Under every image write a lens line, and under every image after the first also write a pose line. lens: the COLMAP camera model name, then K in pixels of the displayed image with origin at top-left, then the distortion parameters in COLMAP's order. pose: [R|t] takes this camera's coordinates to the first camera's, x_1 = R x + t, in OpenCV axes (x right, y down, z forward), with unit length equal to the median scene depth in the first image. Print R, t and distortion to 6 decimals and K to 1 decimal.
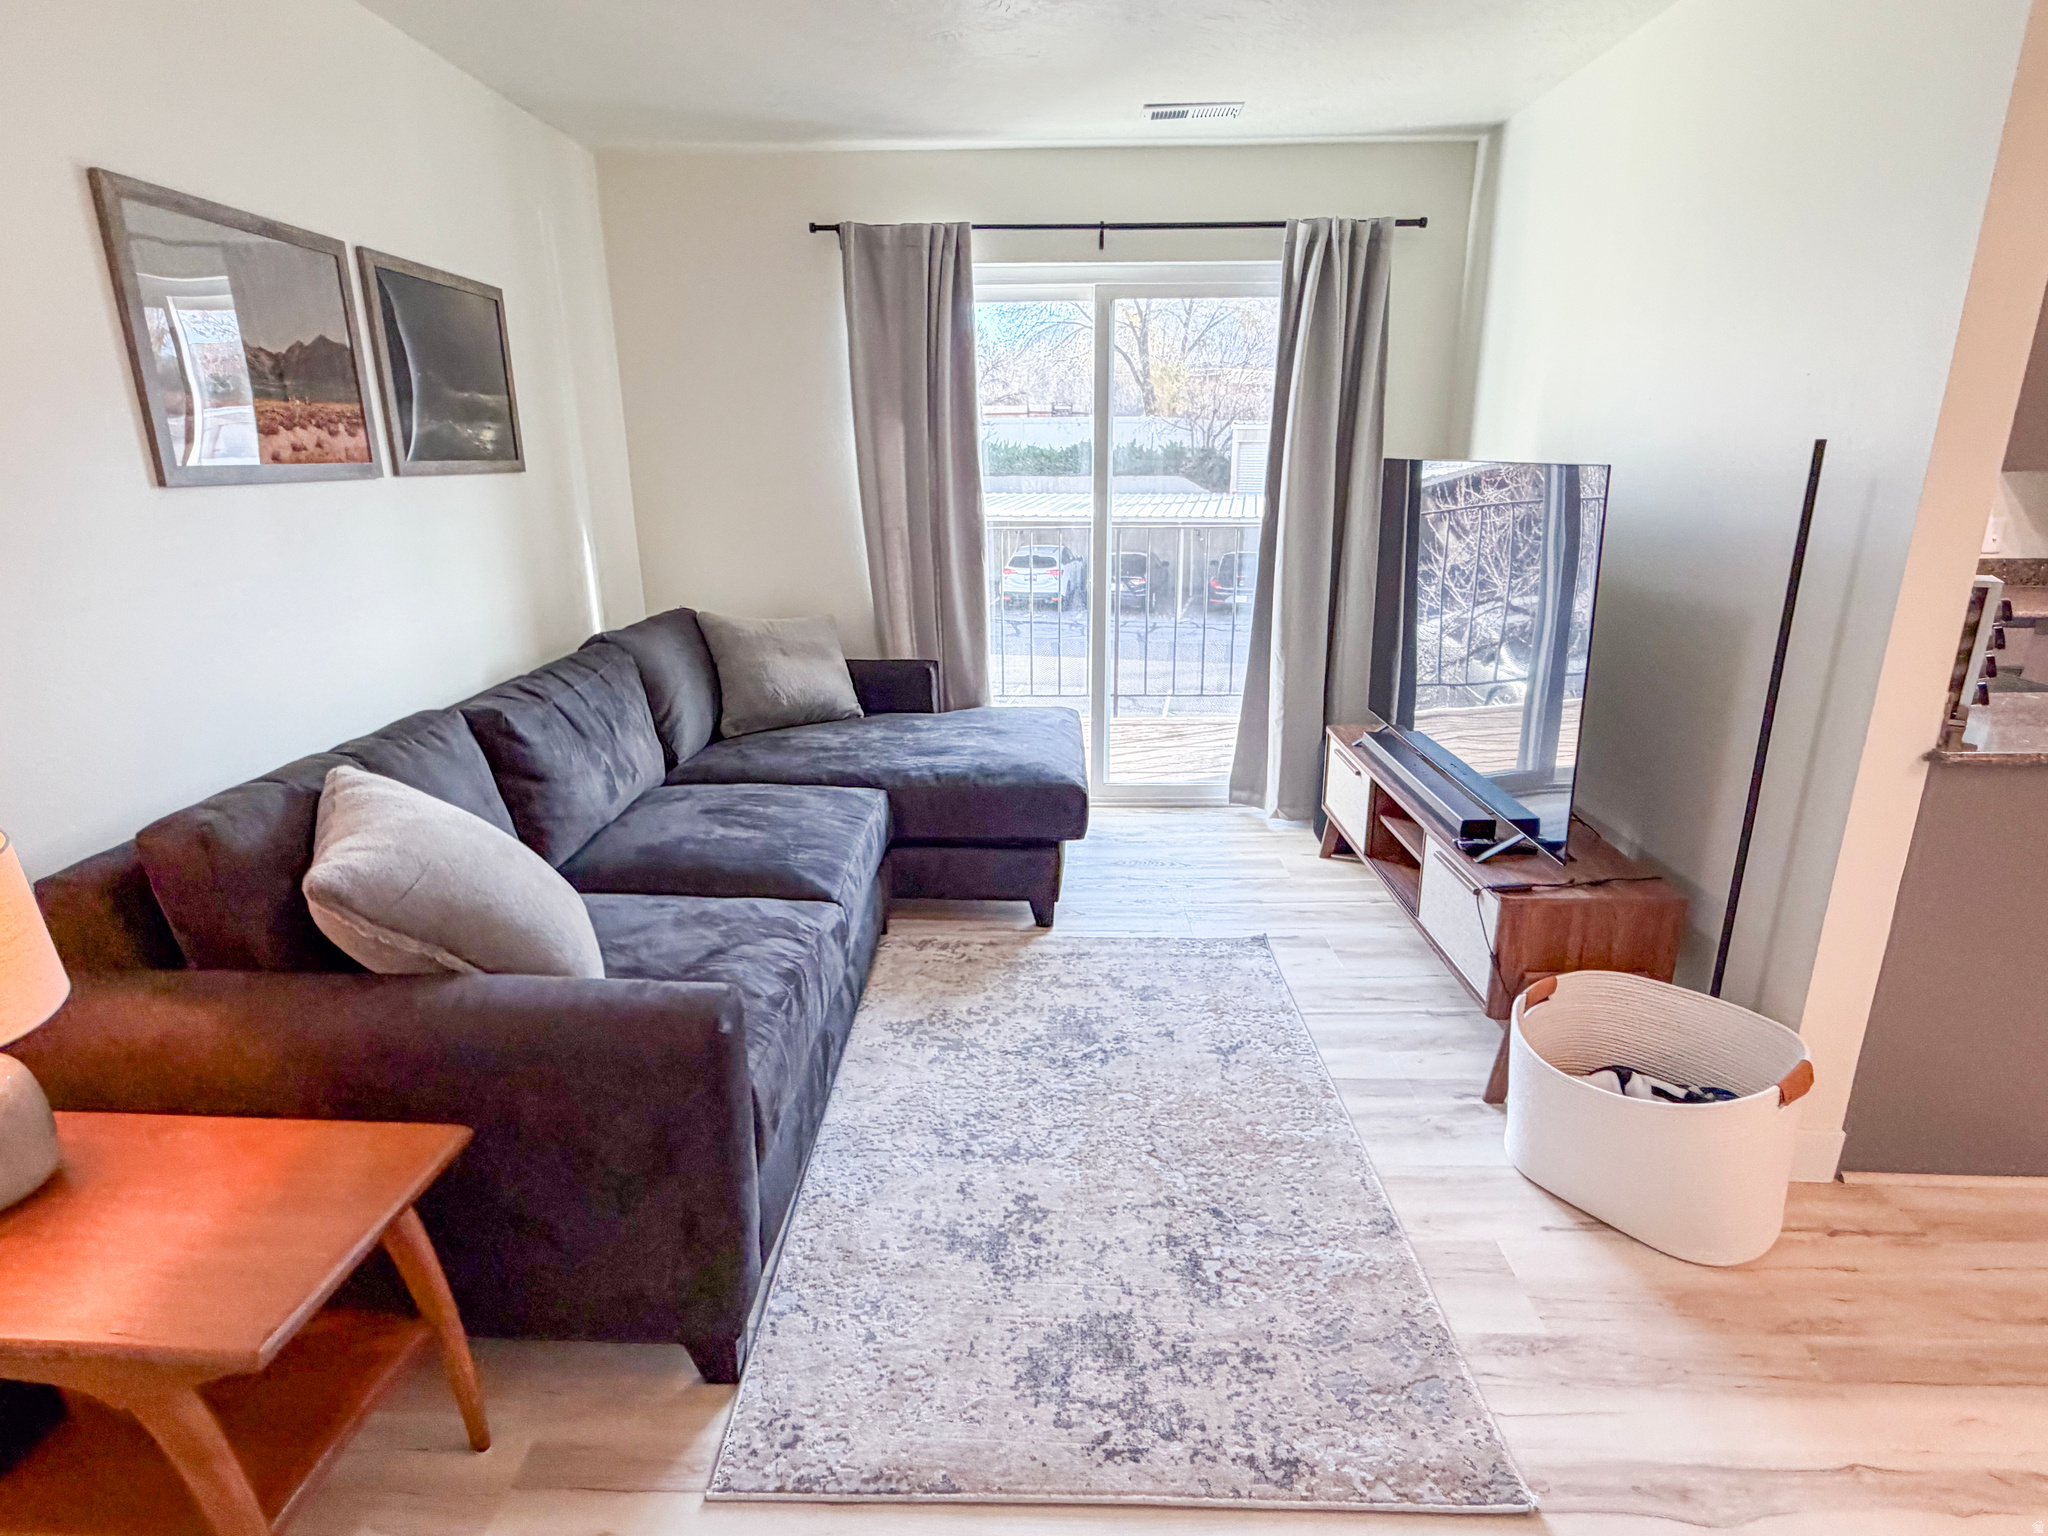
lens RADIAL K [[1093.1, 0, 1033.7], [0, 1093.1, 765.3], [0, 0, 1]] dist [0.008291, -0.003136]
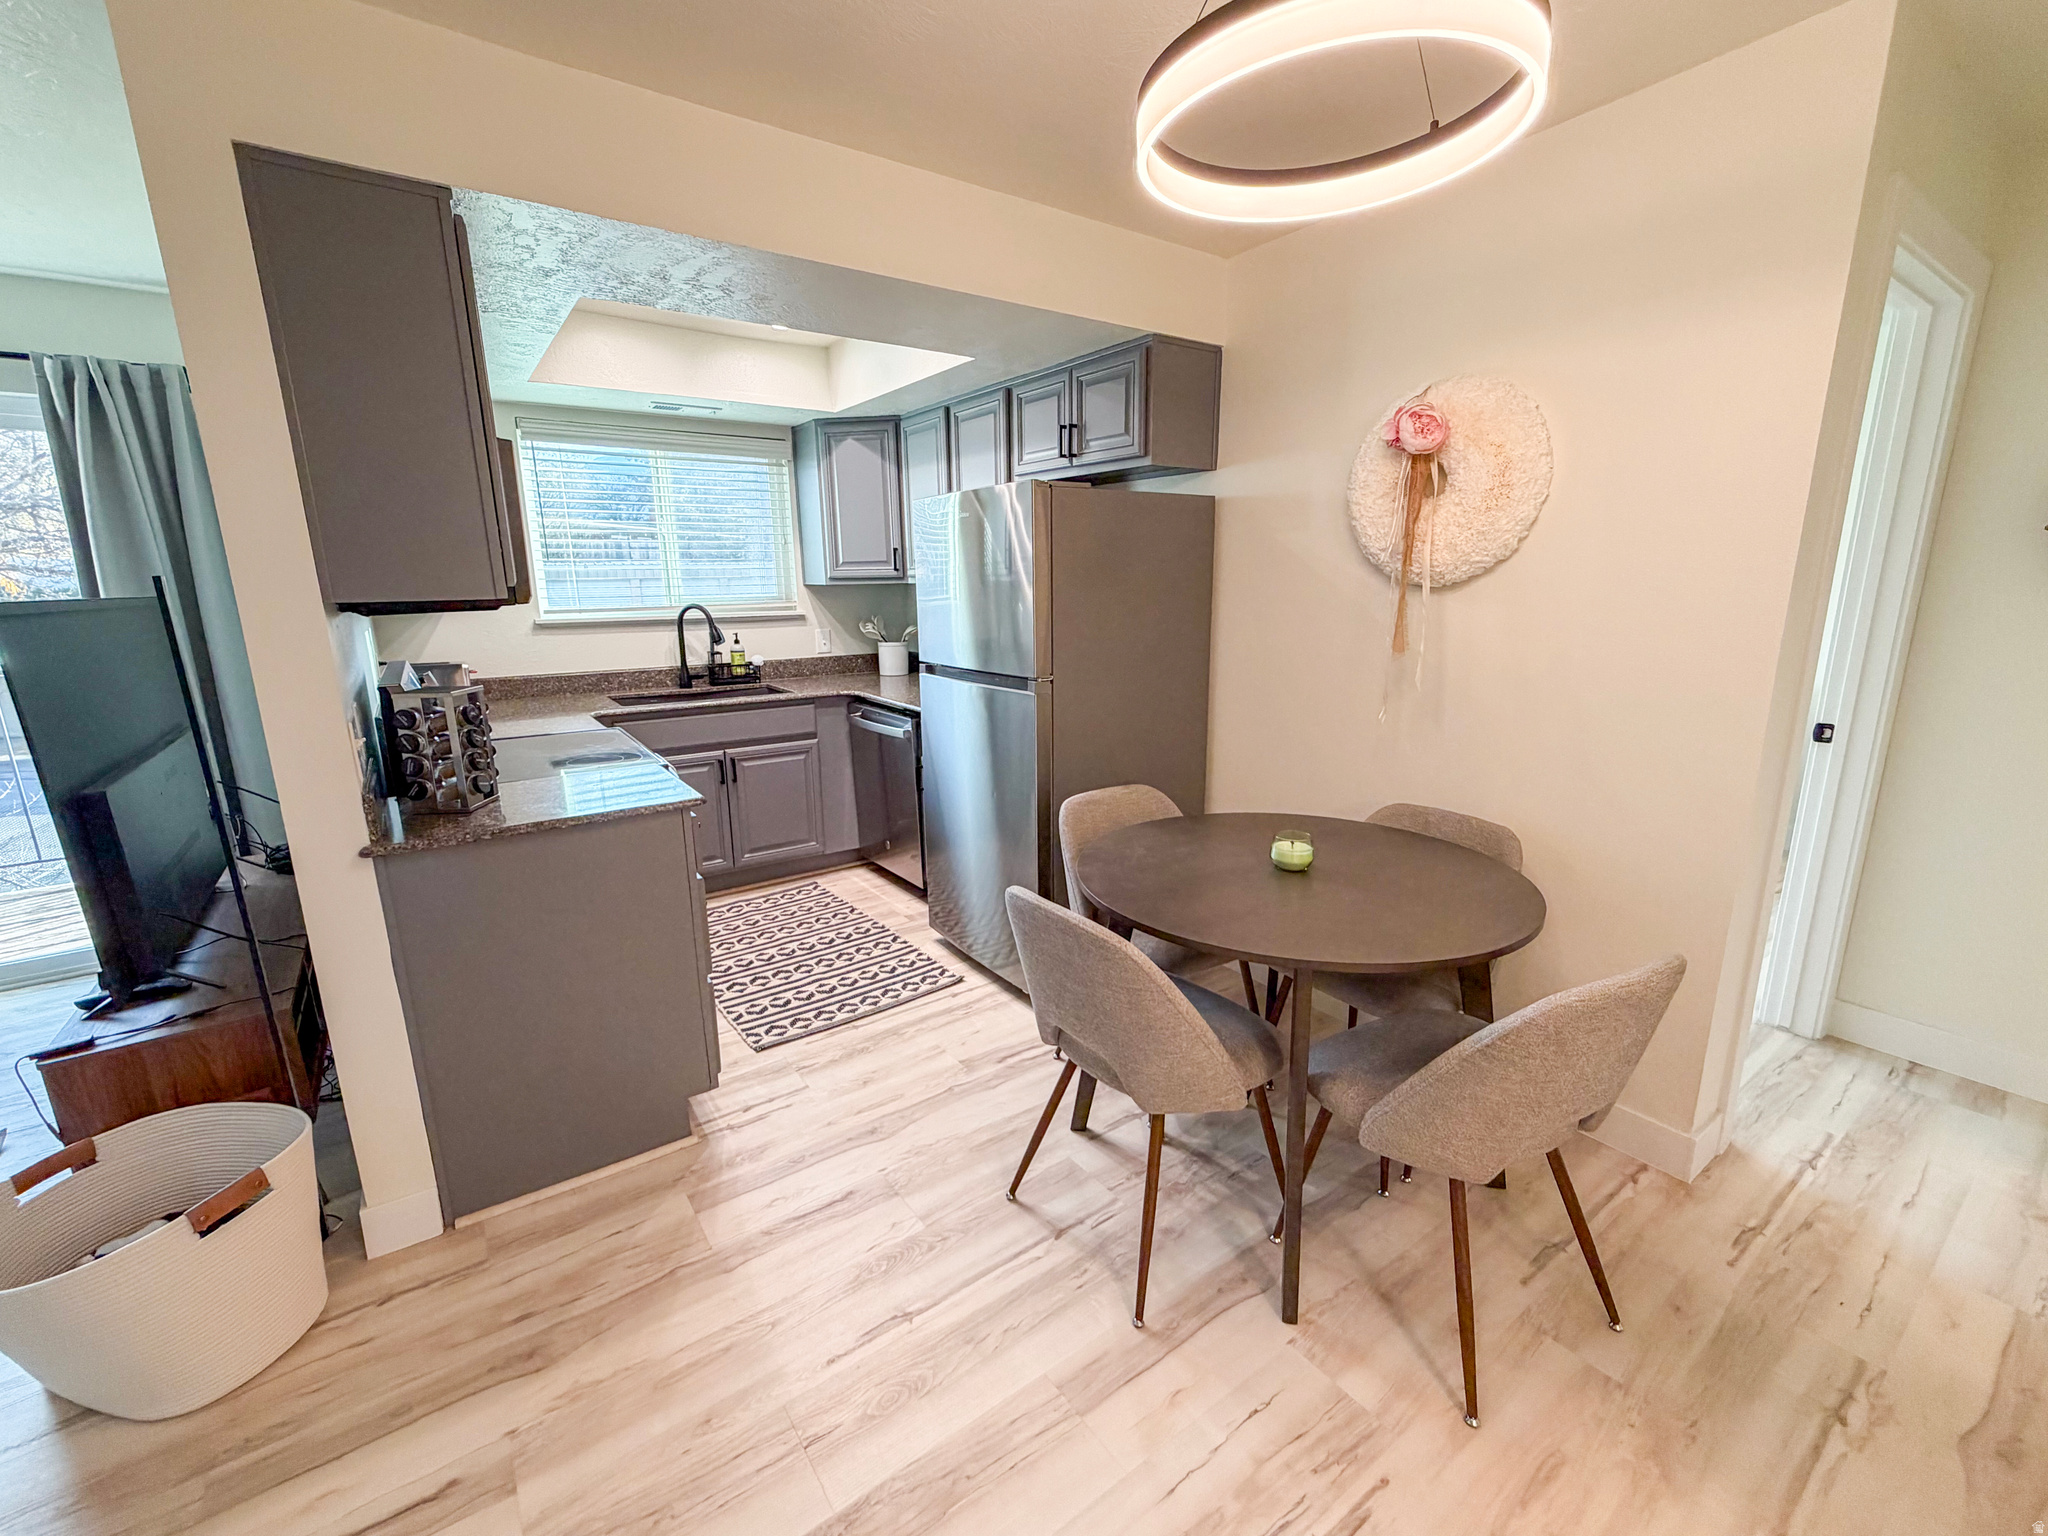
lens RADIAL K [[831.1, 0, 1012.6], [0, 831.1, 786.5], [0, 0, 1]] dist [-0.001609, 0.000732]
pose [[0.809224, -0.146558, 0.568926, 0.667012], [0.174774, 0.984596, 0.005043, 0.026873], [-0.560901, 0.095352, 0.822373, -0.049856]]
